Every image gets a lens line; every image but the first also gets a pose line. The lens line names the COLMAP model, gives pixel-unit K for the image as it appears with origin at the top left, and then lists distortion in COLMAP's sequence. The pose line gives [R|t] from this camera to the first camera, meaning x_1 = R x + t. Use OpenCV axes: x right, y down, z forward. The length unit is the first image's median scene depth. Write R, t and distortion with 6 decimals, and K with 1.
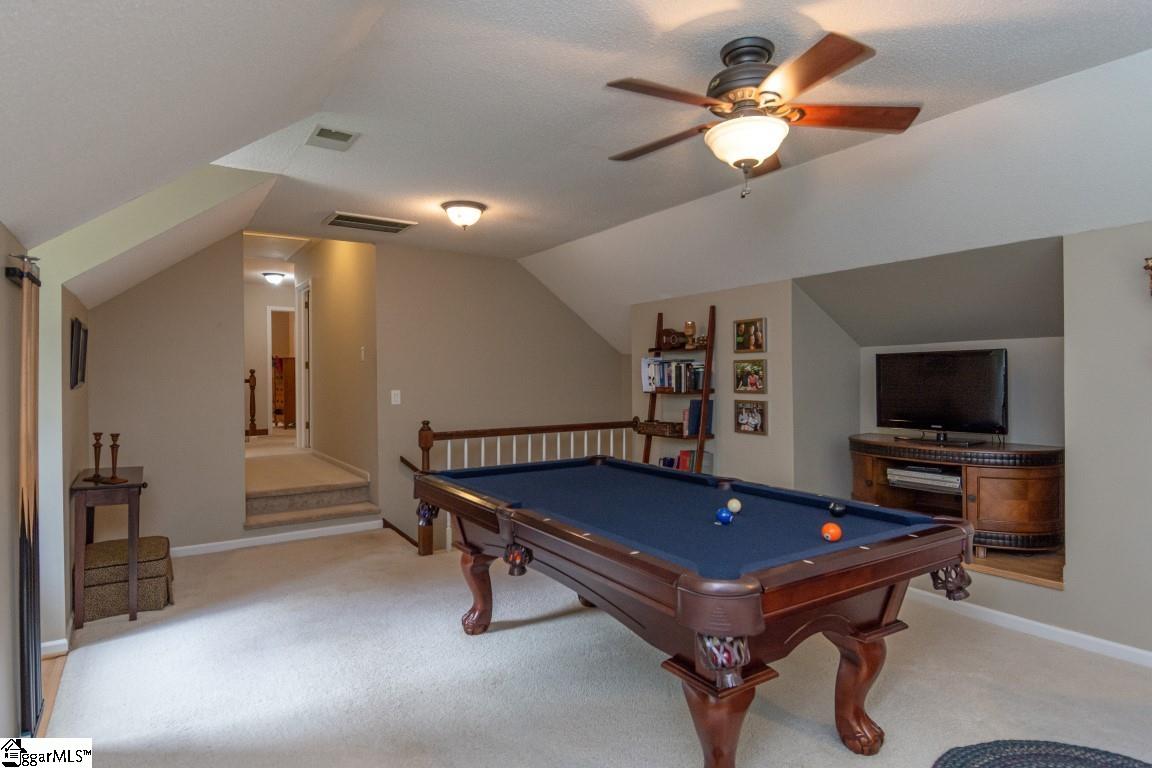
lens RADIAL K [[1208.4, 0, 576.0], [0, 1208.4, 382.0], [0, 0, 1]] dist [0.013985, 0.000000]
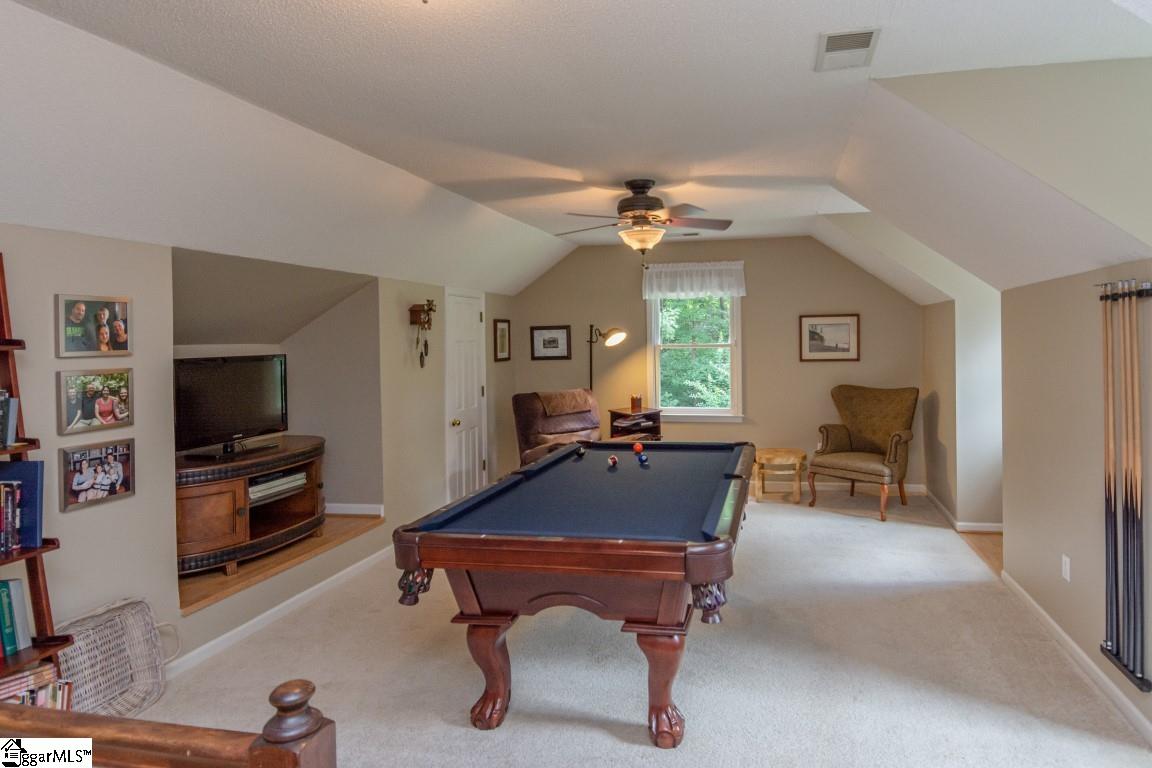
lens RADIAL K [[1208.4, 0, 576.1], [0, 1208.4, 380.8], [0, 0, 1]] dist [0.013985, 0.000000]
pose [[-0.875808, -0.002052, 0.482656, -0.318730], [0.018567, 0.999108, 0.037938, -0.030607], [-0.482303, 0.042188, -0.874988, 1.392242]]
